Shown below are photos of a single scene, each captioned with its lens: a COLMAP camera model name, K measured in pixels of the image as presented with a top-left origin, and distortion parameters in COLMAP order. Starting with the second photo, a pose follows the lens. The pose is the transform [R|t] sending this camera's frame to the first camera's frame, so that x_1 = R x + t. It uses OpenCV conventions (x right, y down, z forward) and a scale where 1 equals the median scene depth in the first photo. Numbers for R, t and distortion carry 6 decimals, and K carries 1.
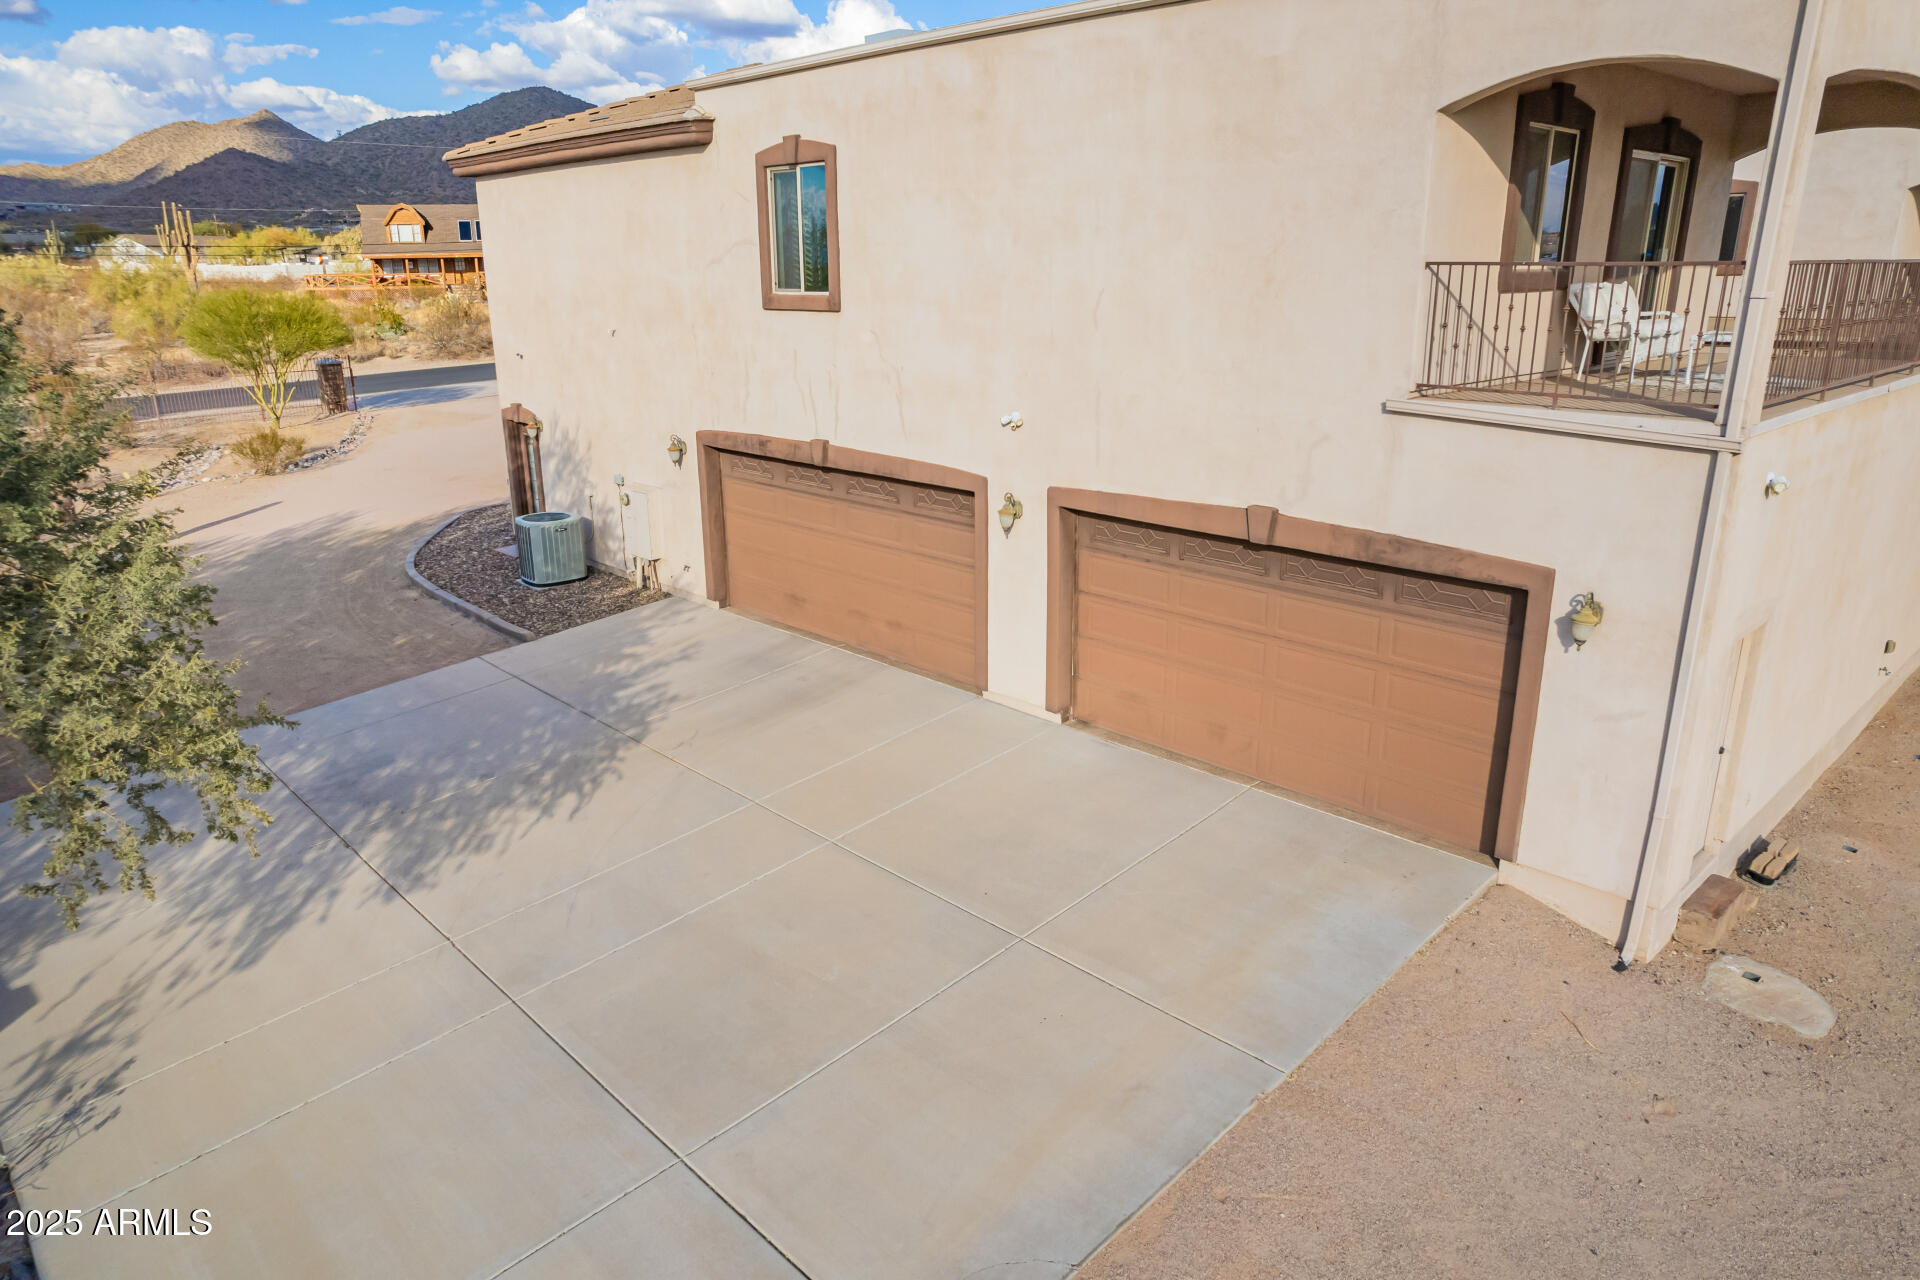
lens RADIAL K [[1244.7, 0, 956.4], [0, 1244.7, 641.4], [0, 0, 1]] dist [-0.066116, 0.059861]
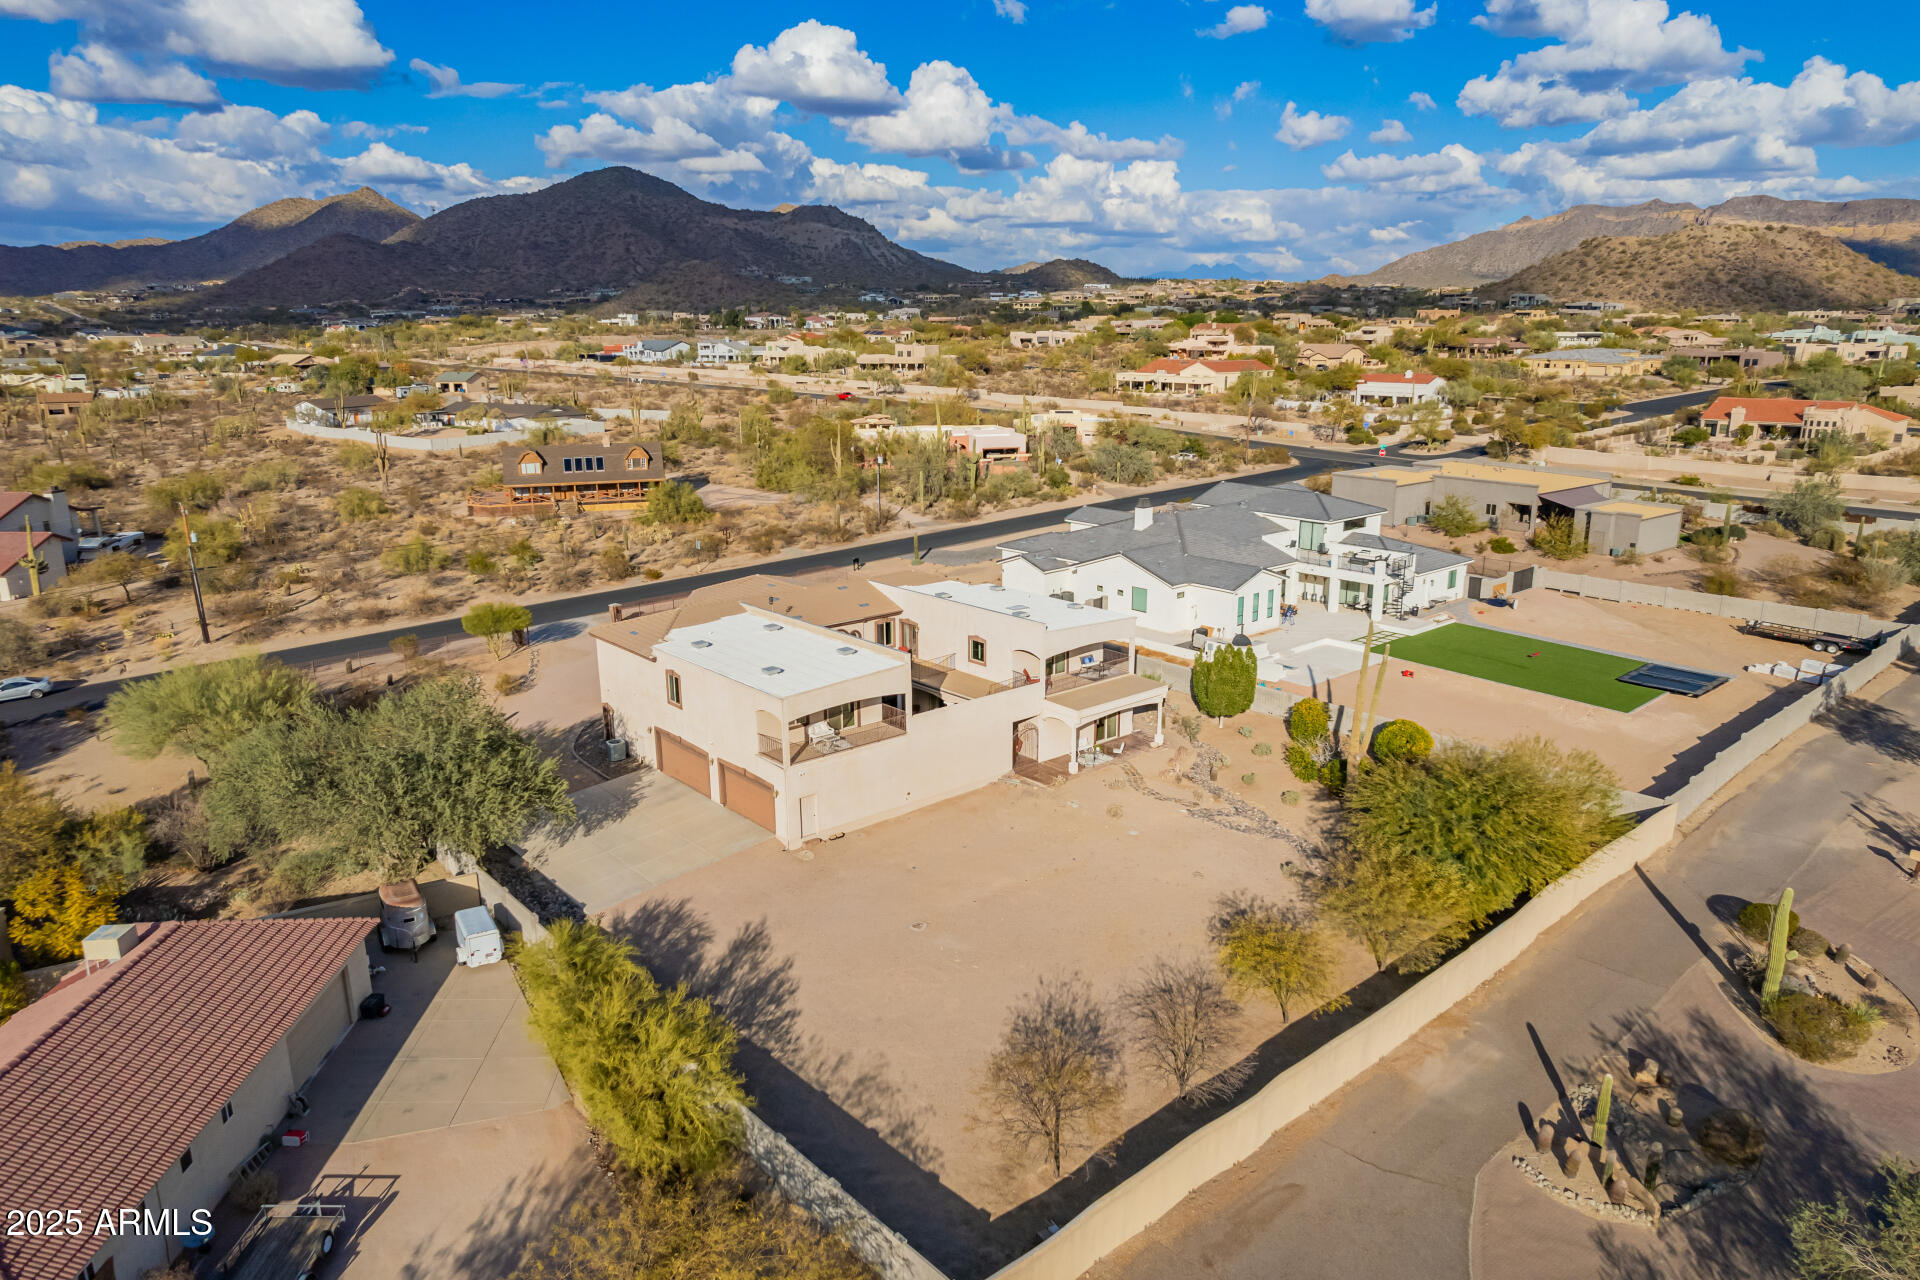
lens RADIAL K [[1244.7, 0, 958.9], [0, 1244.7, 656.7], [0, 0, 1]] dist [-0.066116, 0.059861]
pose [[0.998719, 0.019929, -0.046520, 0.900459], [-0.021547, 0.999171, -0.034549, -0.270591], [0.045792, 0.035507, 0.998320, -2.785875]]
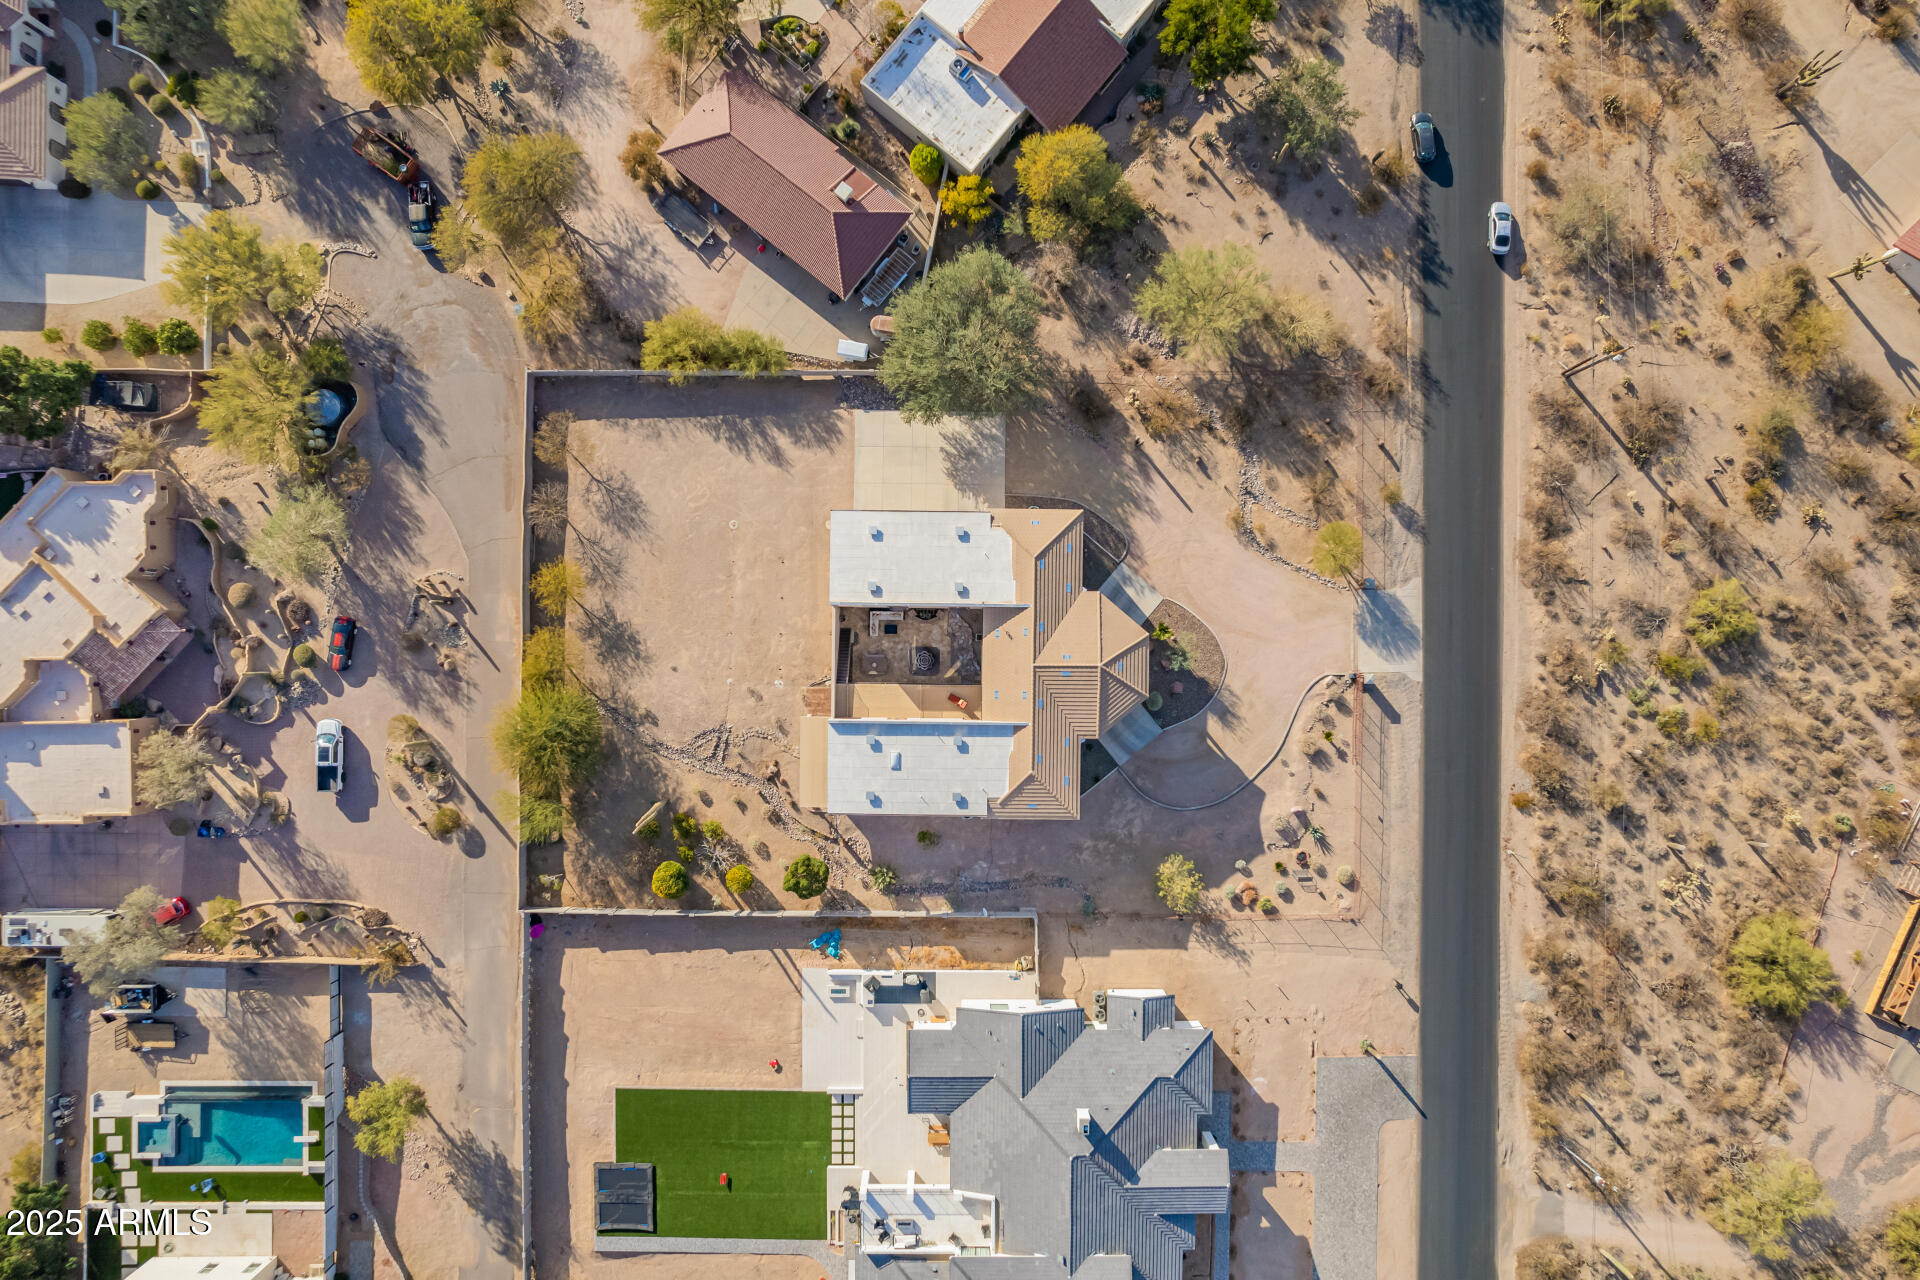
lens RADIAL K [[1223.9, 0, 953.9], [0, 1223.9, 652.4], [0, 0, 1]] dist [-0.037658, -0.001117]
pose [[-0.697566, 0.716447, 0.010287, 0.312713], [-0.212224, -0.220301, 0.952065, -5.764081], [0.684370, 0.661945, 0.305722, -0.474800]]
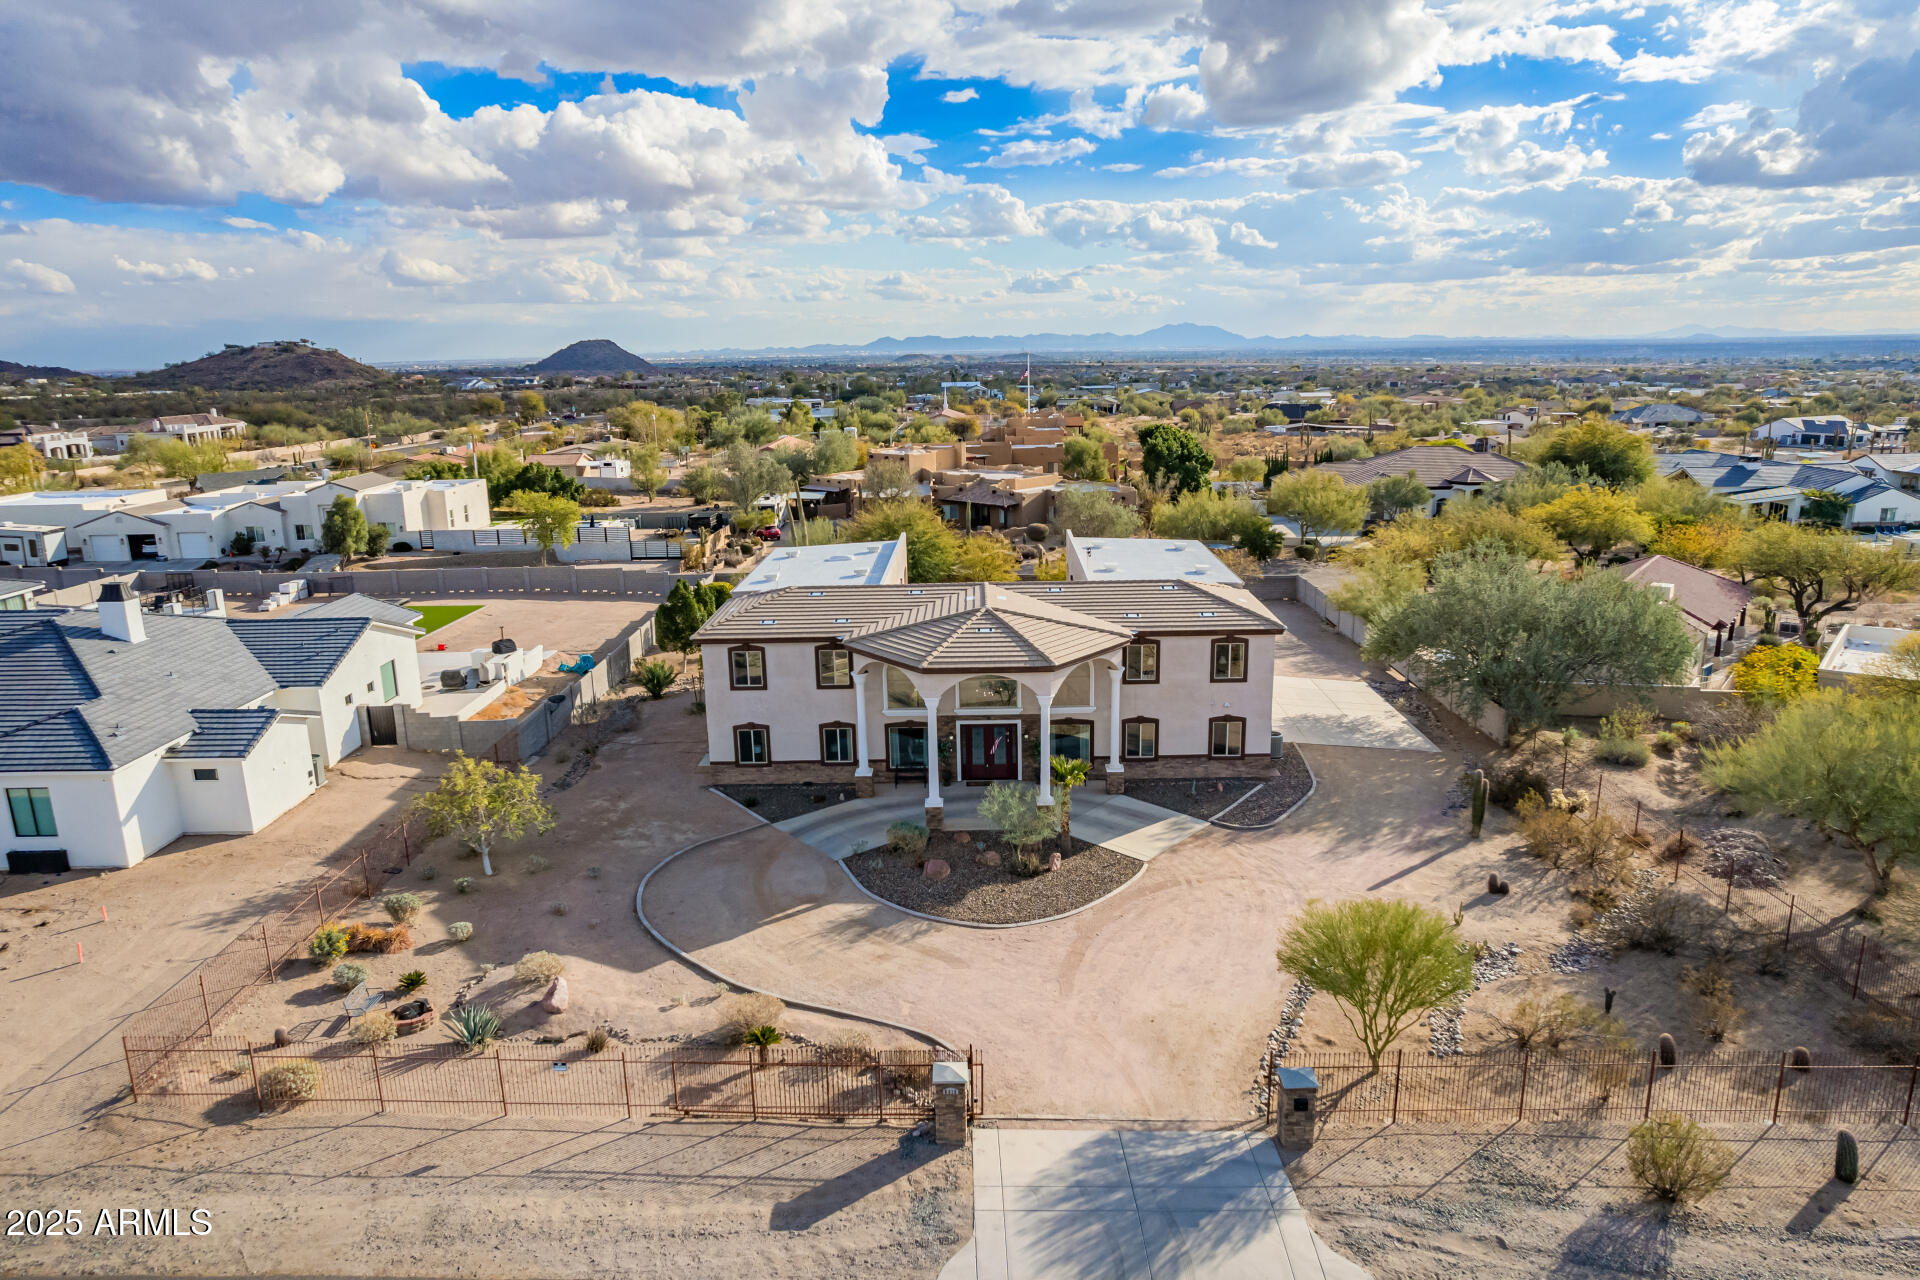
lens RADIAL K [[1244.7, 0, 953.1], [0, 1244.7, 678.8], [0, 0, 1]] dist [-0.066116, 0.059861]
pose [[-0.708000, -0.167255, 0.686121, -1.954193], [0.235663, 0.859906, 0.452797, -1.860712], [-0.665732, 0.482273, -0.569398, 3.424636]]
